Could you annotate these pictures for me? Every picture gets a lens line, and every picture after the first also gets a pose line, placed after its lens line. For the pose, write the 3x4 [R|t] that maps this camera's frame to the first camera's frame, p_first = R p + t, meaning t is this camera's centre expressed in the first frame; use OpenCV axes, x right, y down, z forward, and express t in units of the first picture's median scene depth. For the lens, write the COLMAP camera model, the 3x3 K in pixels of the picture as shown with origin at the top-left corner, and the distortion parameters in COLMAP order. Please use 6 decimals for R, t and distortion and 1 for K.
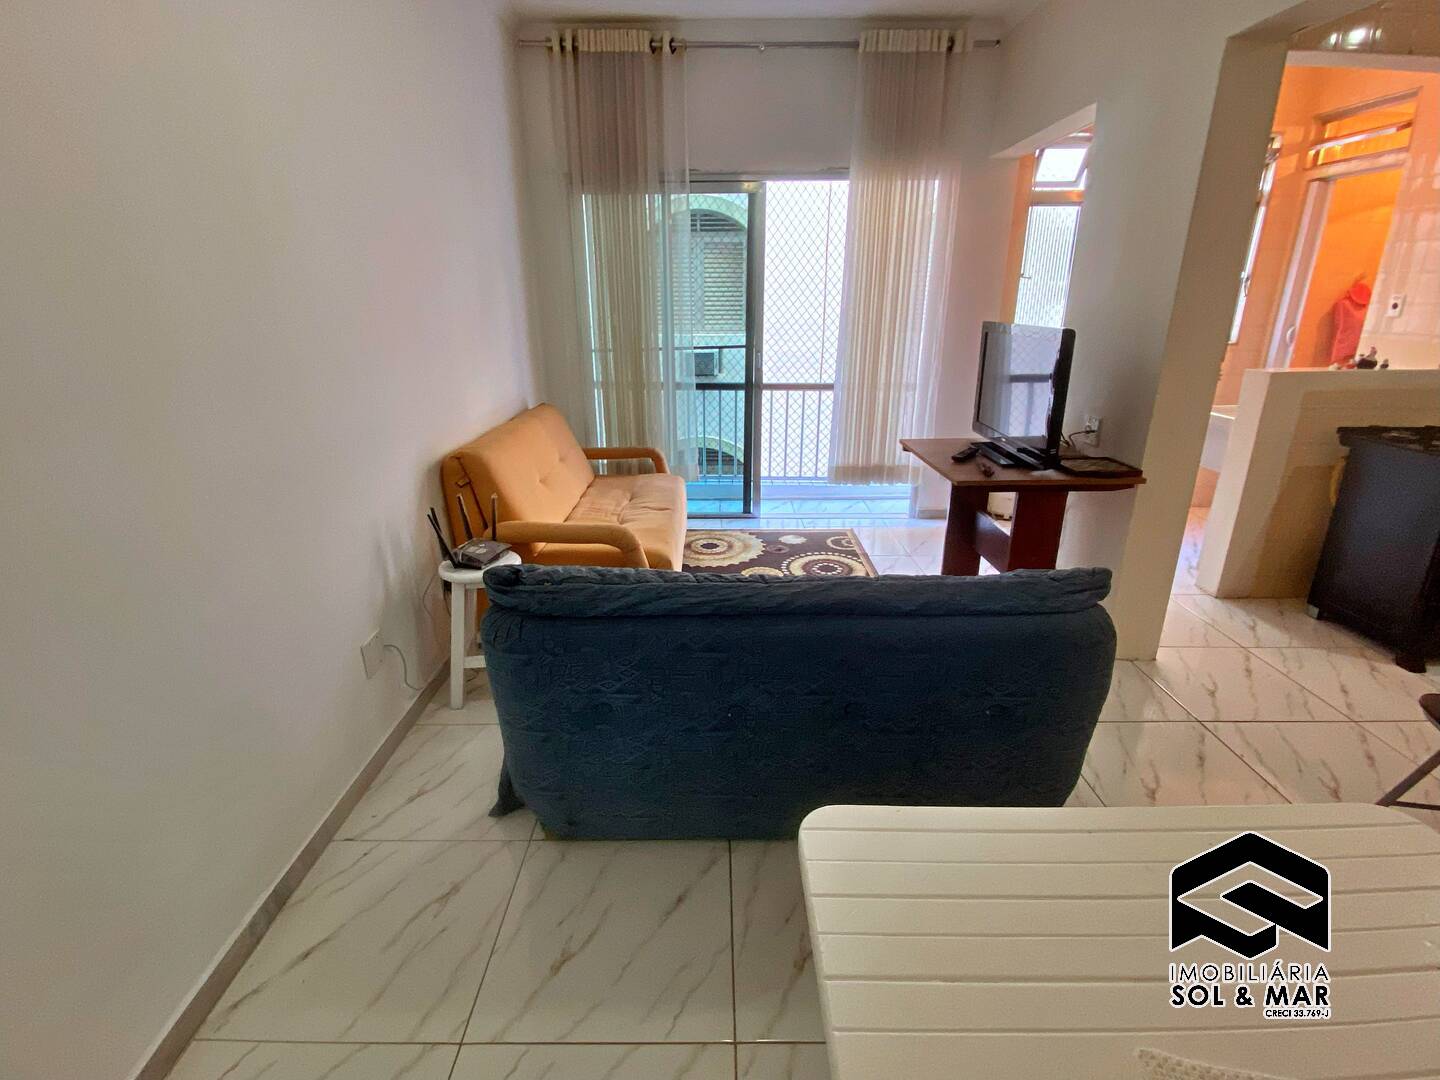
lens RADIAL K [[677.1, 0, 722.8], [0, 677.1, 531.9], [0, 0, 1]] dist [0.052830, -0.037898]
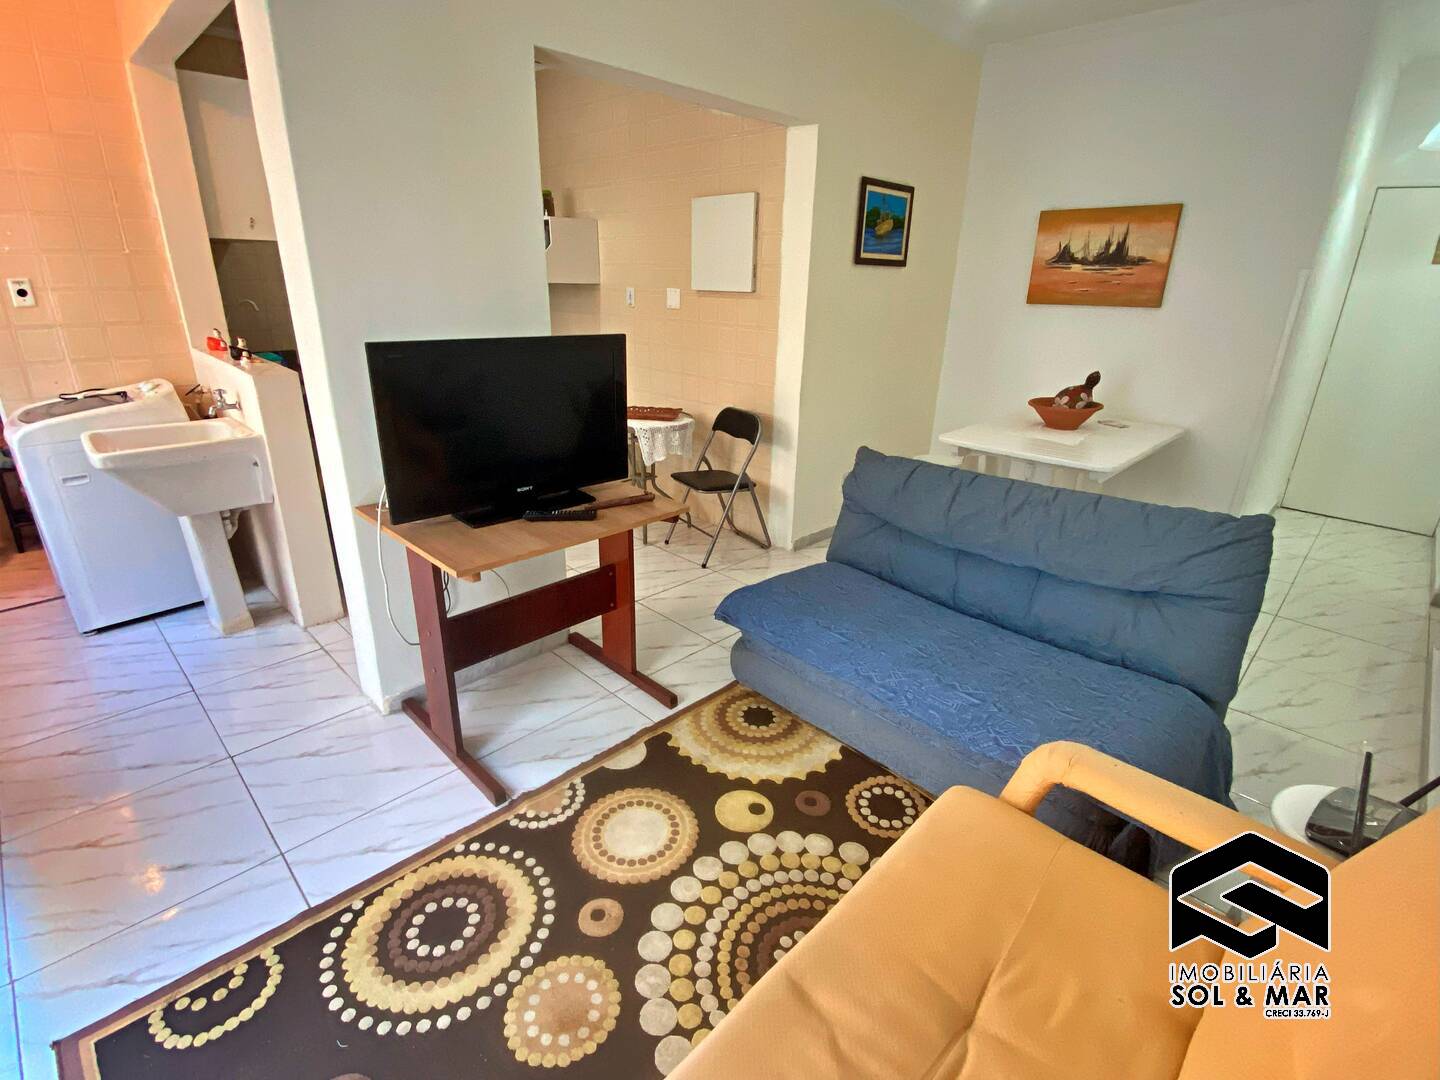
lens RADIAL K [[685.3, 0, 717.3], [0, 685.3, 532.3], [0, 0, 1]] dist [0.050816, -0.040154]
pose [[-0.701861, -0.260380, 0.663018, -0.197374], [0.208290, 0.815091, 0.540594, -0.349184], [-0.681180, 0.517522, -0.517846, 0.956663]]
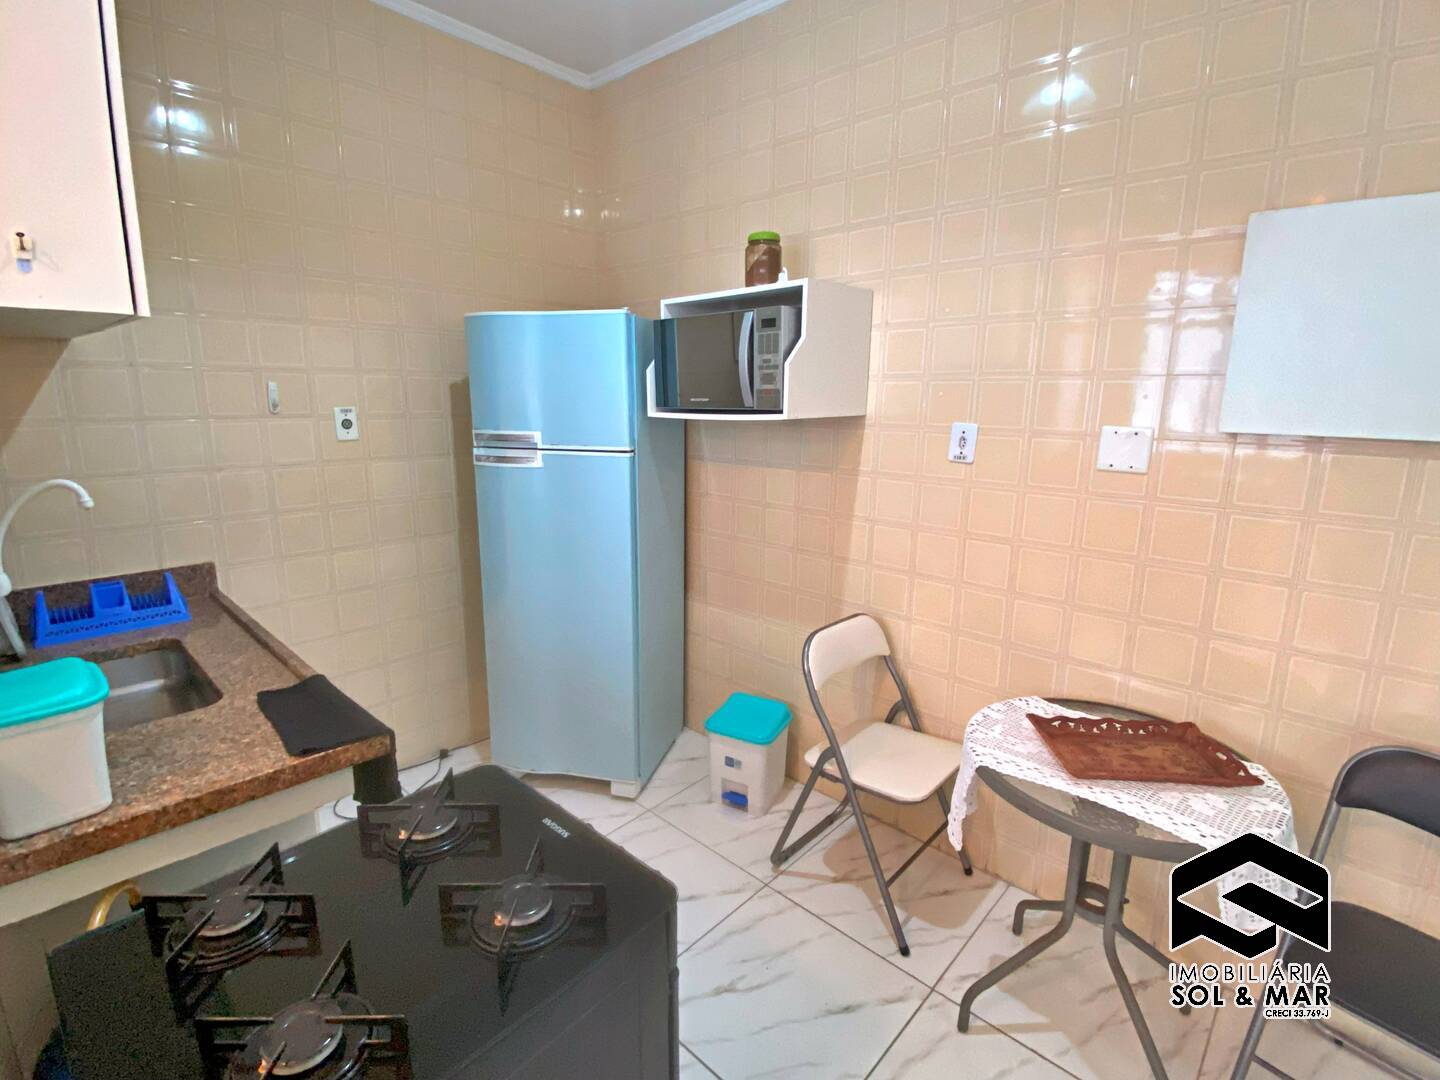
lens RADIAL K [[683.9, 0, 719.1], [0, 683.9, 535.2], [0, 0, 1]] dist [0.083722, -0.073290]
pose [[-0.732189, -0.145394, 0.665402, 0.554653], [0.208413, 0.882262, 0.422111, -0.275906], [-0.648431, 0.447743, -0.615681, 0.731935]]
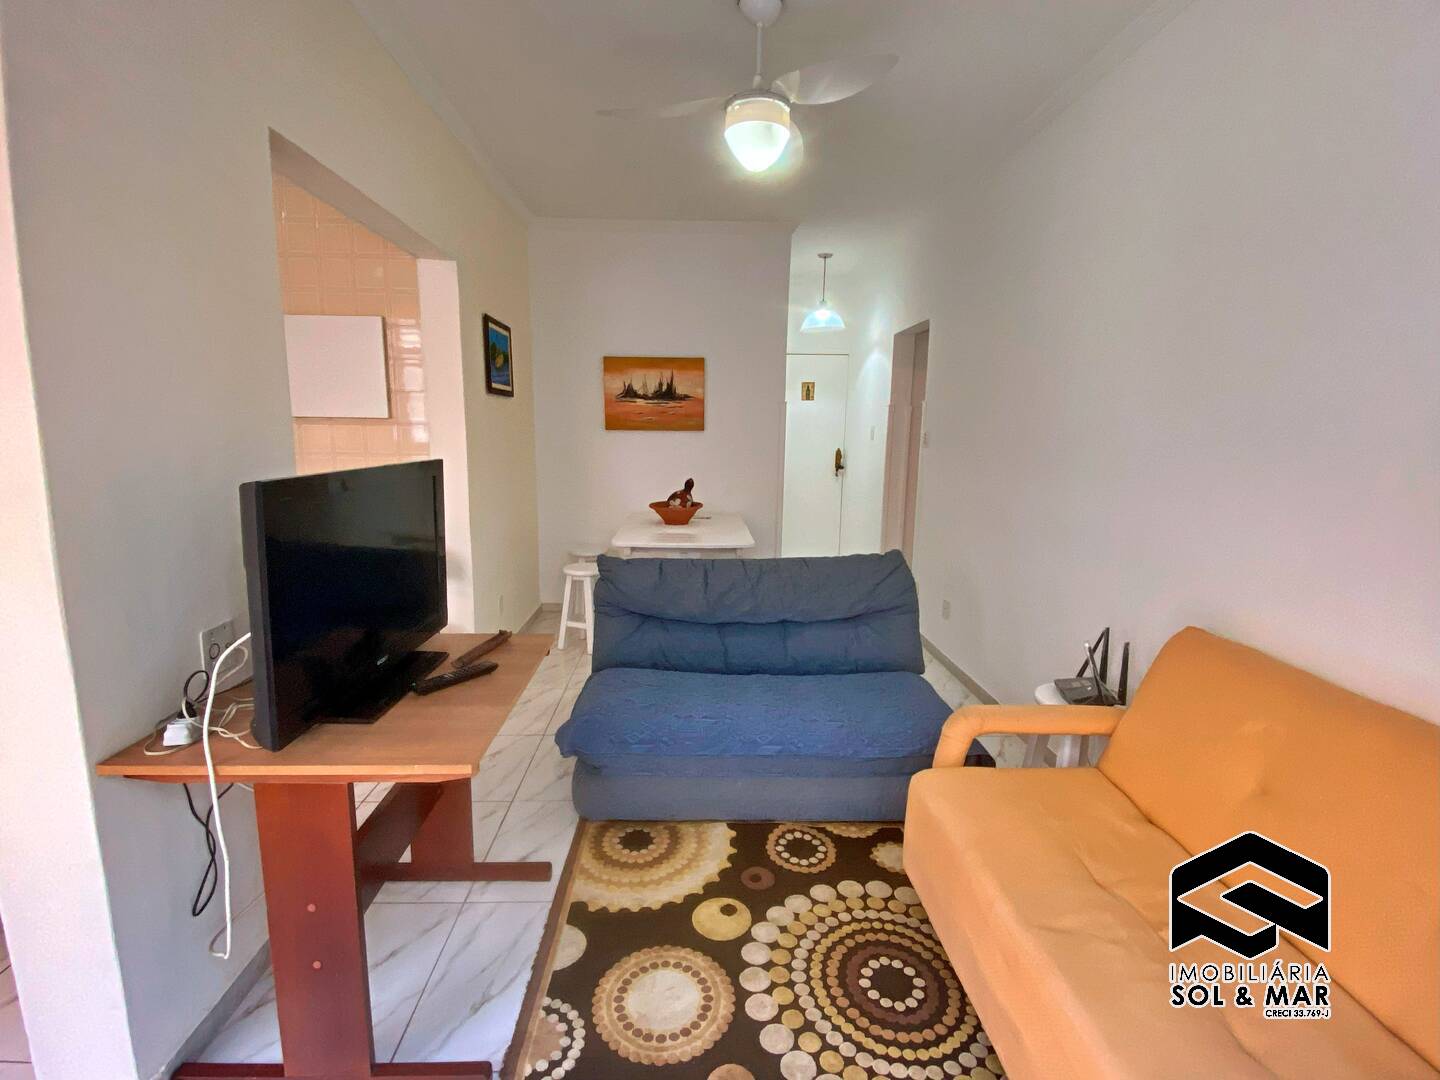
lens RADIAL K [[690.4, 0, 715.9], [0, 690.4, 536.8], [0, 0, 1]] dist [0.053778, -0.043063]
pose [[-0.999580, -0.004173, -0.028676, 0.105685], [-0.017051, 0.884837, 0.465589, -0.377765], [0.023430, 0.465882, -0.884536, 1.107538]]
